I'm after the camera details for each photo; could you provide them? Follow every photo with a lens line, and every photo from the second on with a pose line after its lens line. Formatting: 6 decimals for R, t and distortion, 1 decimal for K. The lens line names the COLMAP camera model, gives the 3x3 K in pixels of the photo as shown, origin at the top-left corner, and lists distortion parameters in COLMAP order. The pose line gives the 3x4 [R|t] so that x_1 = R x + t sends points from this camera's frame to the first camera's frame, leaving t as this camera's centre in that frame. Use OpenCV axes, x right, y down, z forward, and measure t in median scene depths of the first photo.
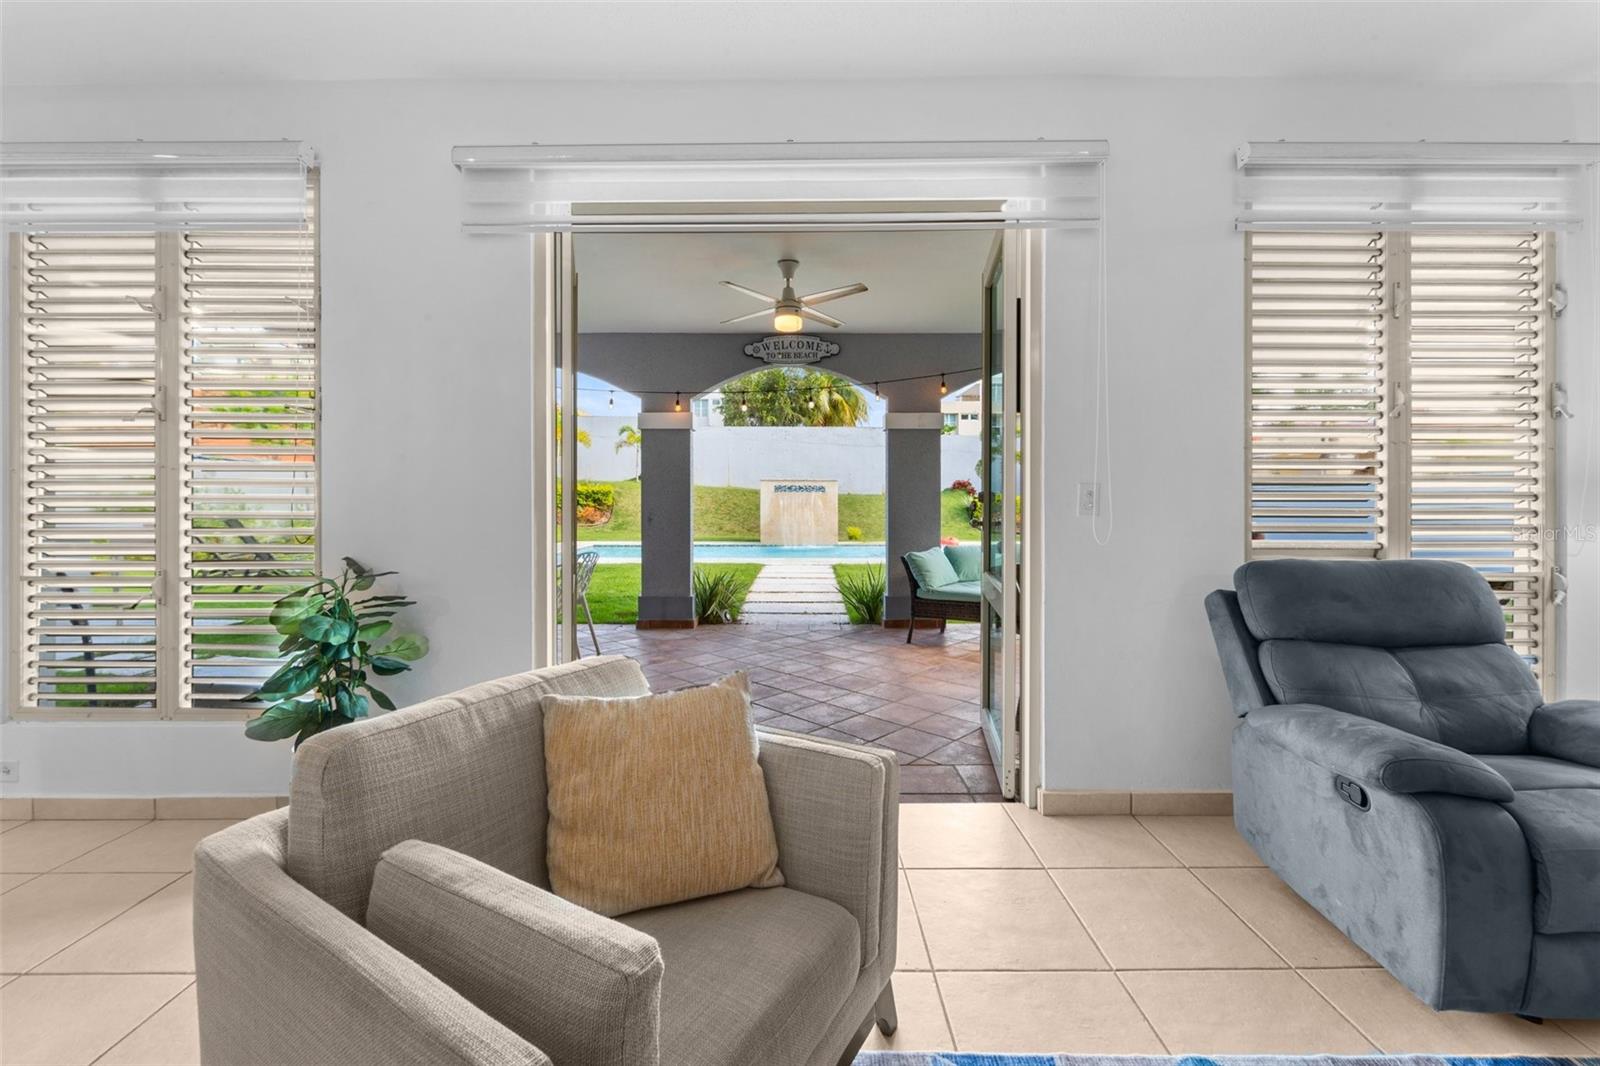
lens RADIAL K [[660.4, 0, 799.0], [0, 660.4, 500.9], [0, 0, 1]] dist [-0.001990, -0.000413]
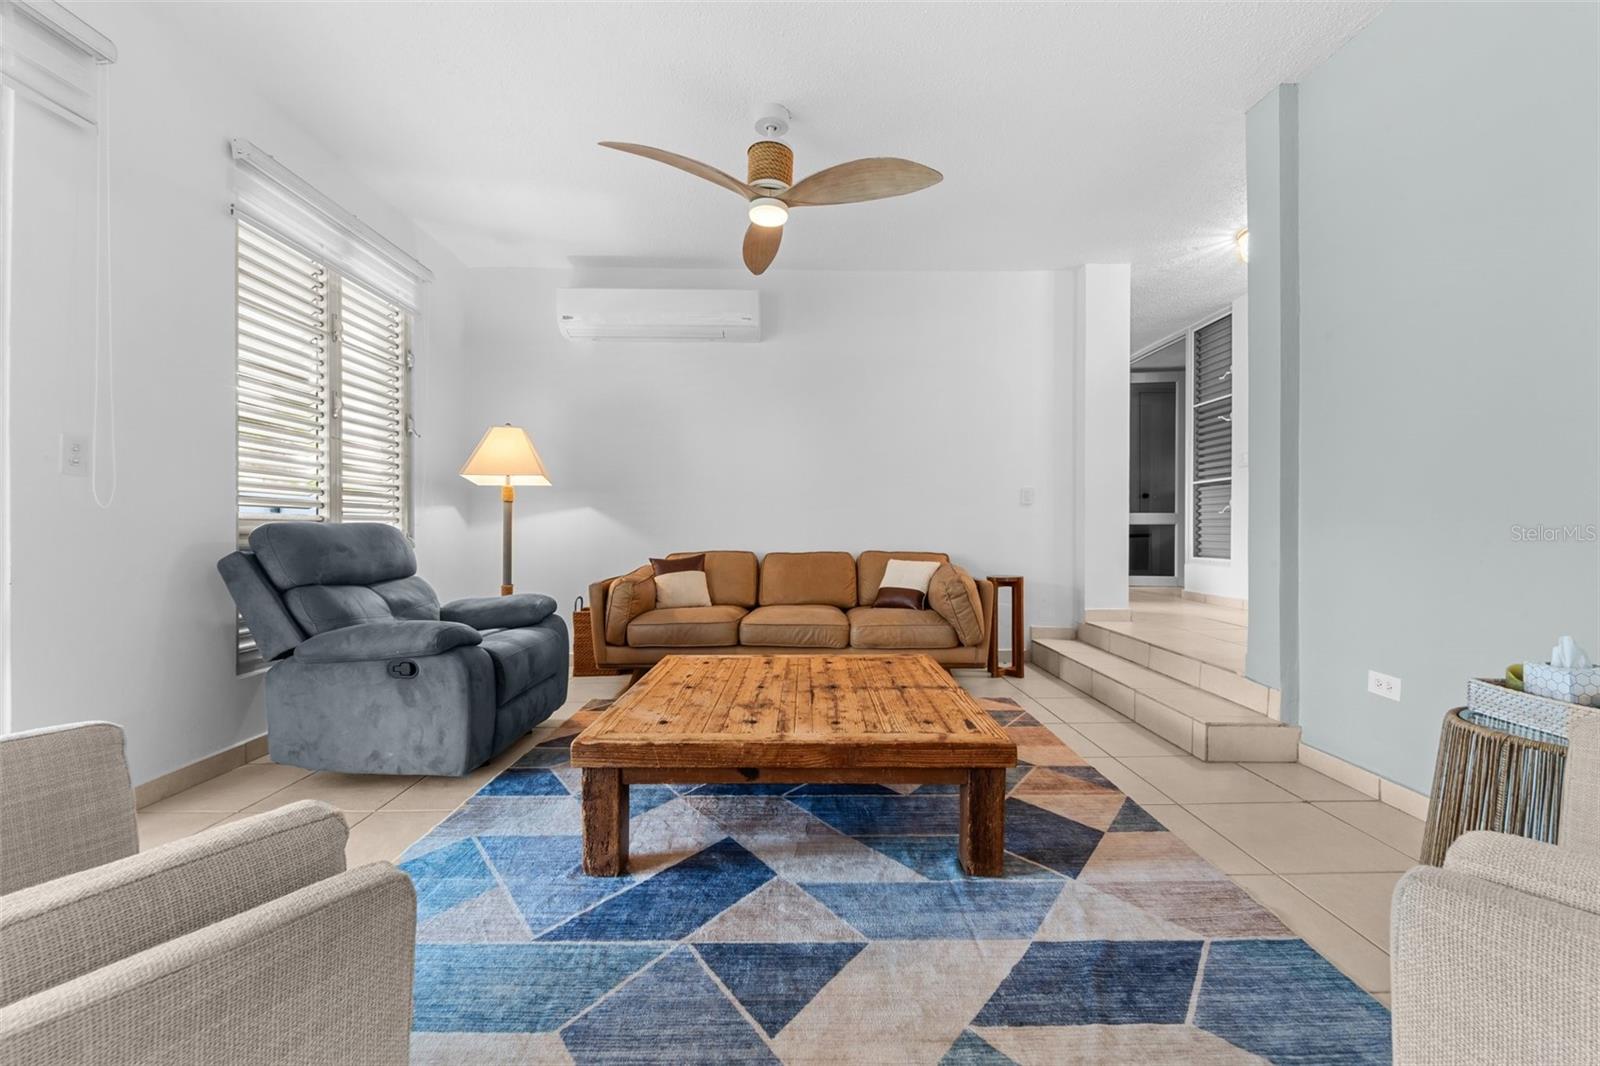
lens RADIAL K [[654.2, 0, 800.0], [0, 654.2, 533.0], [0, 0, 1]] dist [-0.002966, -0.000222]
pose [[-0.010892, -0.004603, 0.999930, -0.385301], [-0.000042, 0.999989, 0.004603, 0.091909], [-0.999941, 0.000008, -0.010892, 0.100569]]
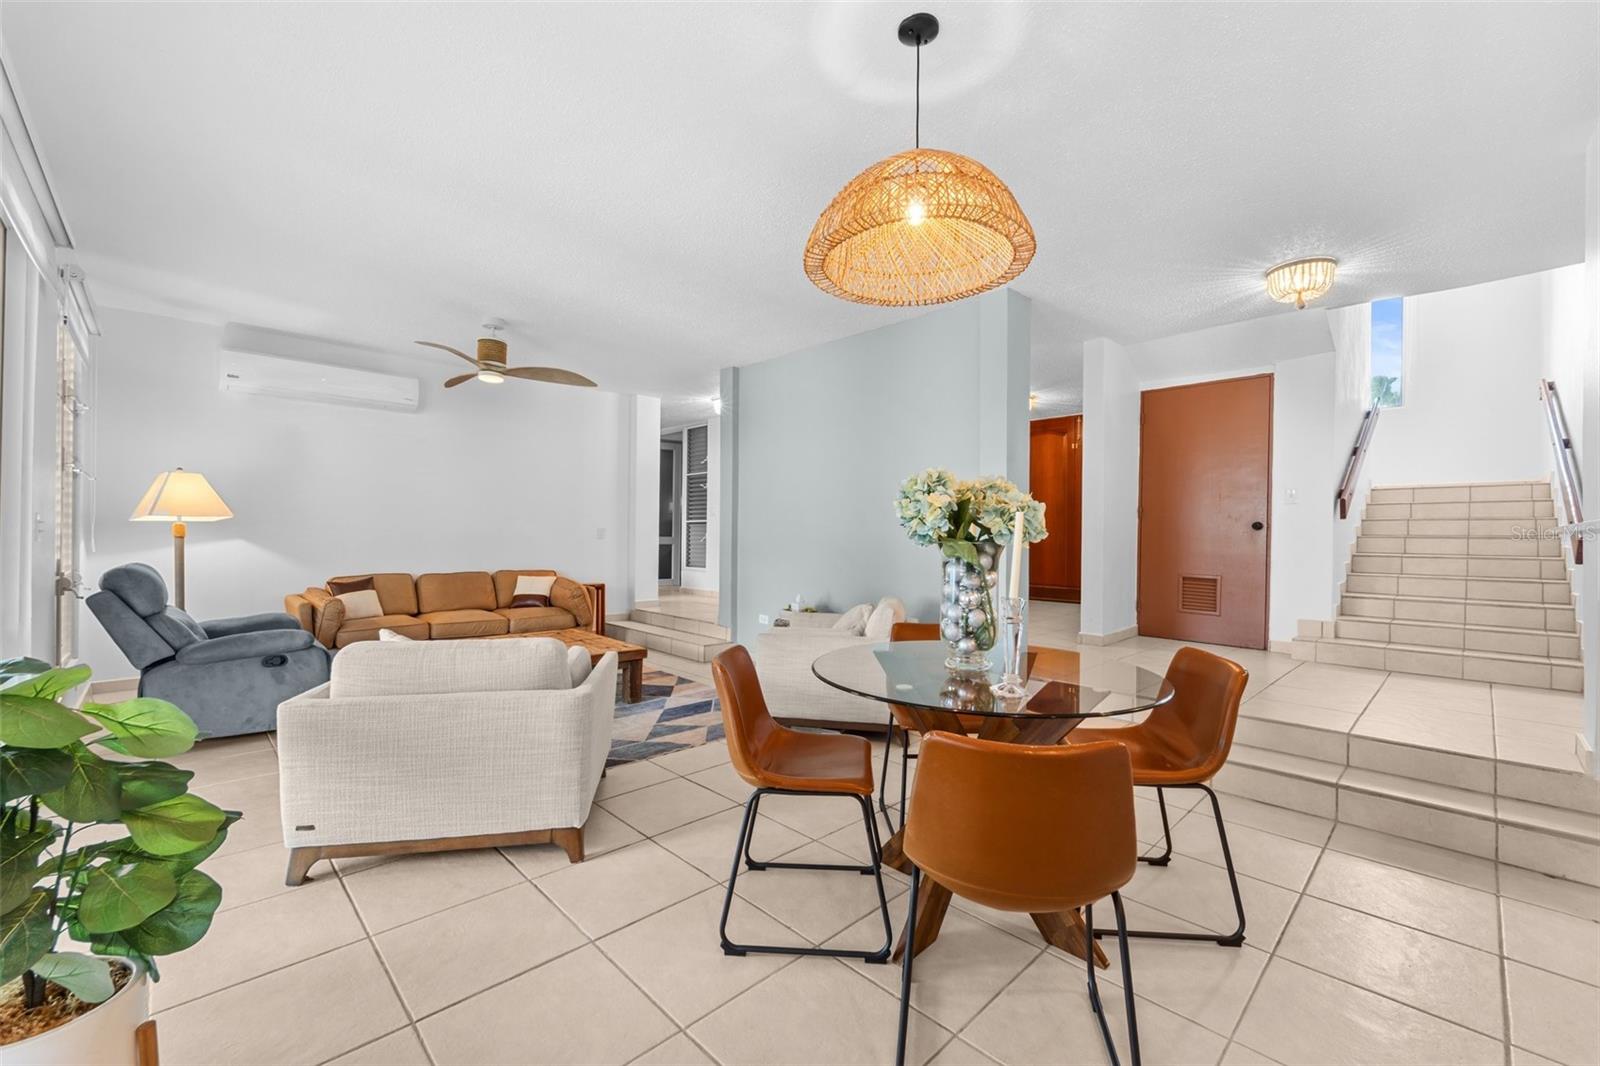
lens RADIAL K [[654.2, 0, 800.0], [0, 654.2, 533.0], [0, 0, 1]] dist [-0.002966, -0.000222]
pose [[-0.688130, -0.001691, 0.725586, -1.285910], [-0.007904, 0.999955, -0.005165, 0.006843], [-0.725545, -0.009289, -0.688113, 0.807956]]
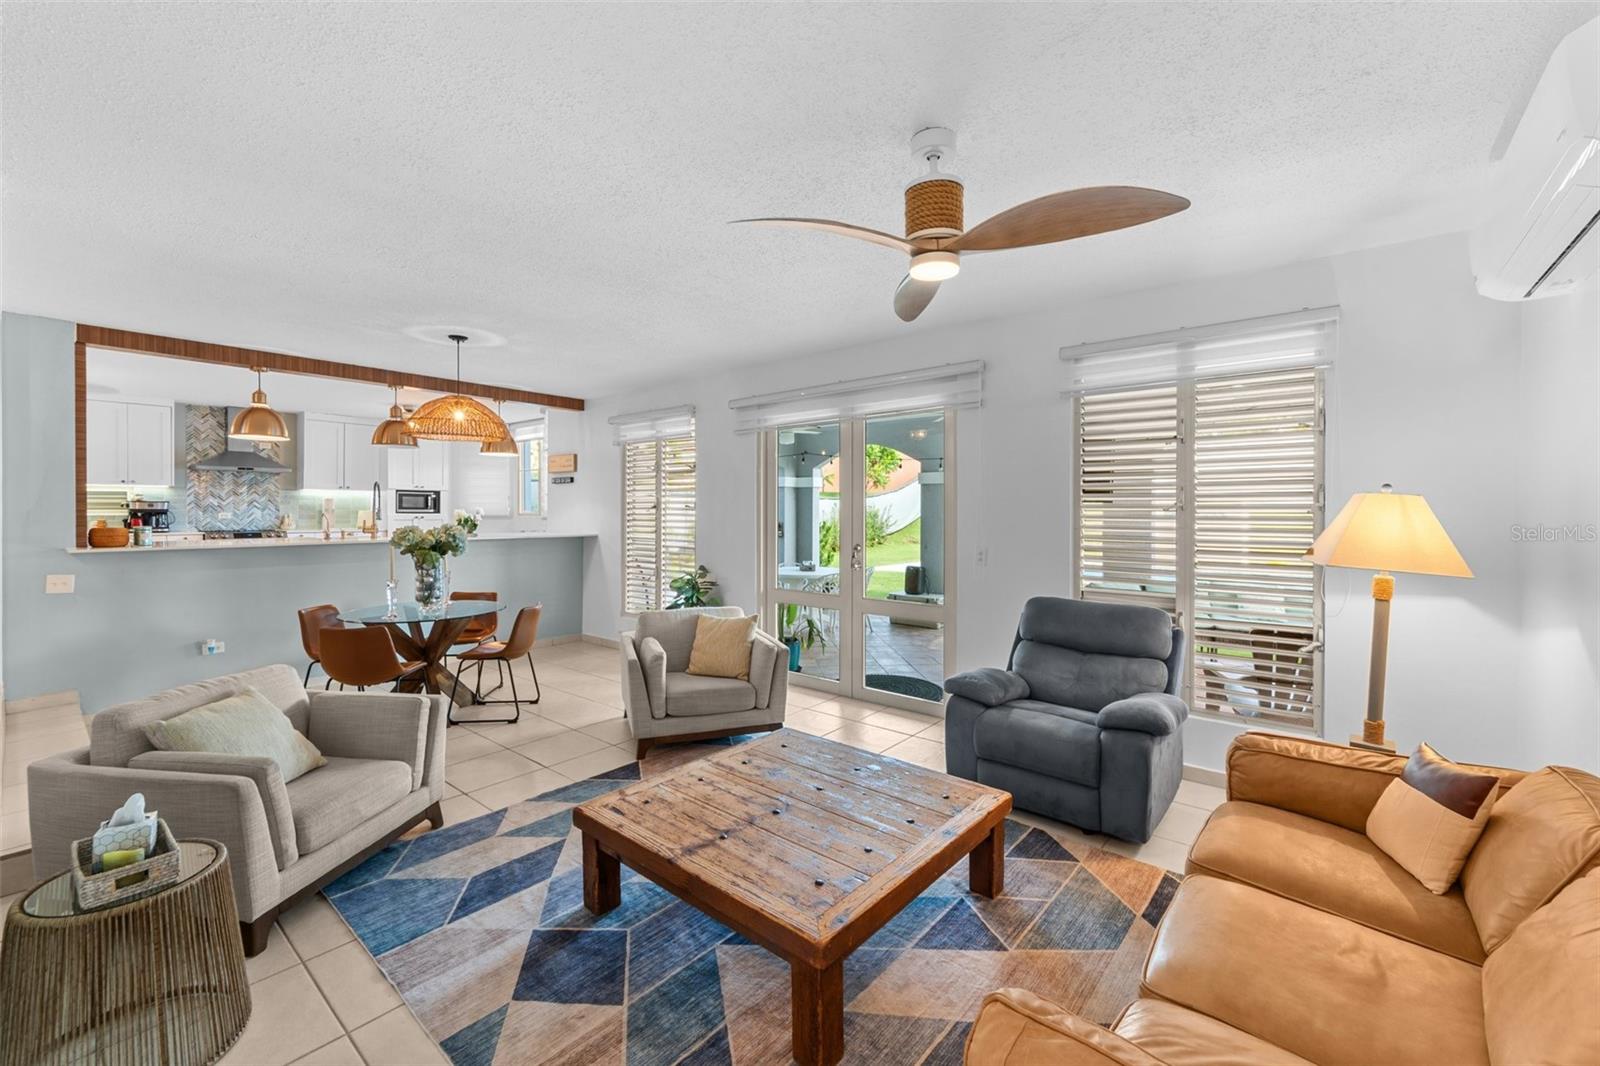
lens RADIAL K [[654.2, 0, 800.0], [0, 654.2, 533.0], [0, 0, 1]] dist [-0.002966, -0.000222]
pose [[0.765475, 0.026651, -0.642913, 1.134536], [-0.006608, 0.999415, 0.033562, -0.115622], [0.643431, -0.021442, 0.765203, -0.632846]]
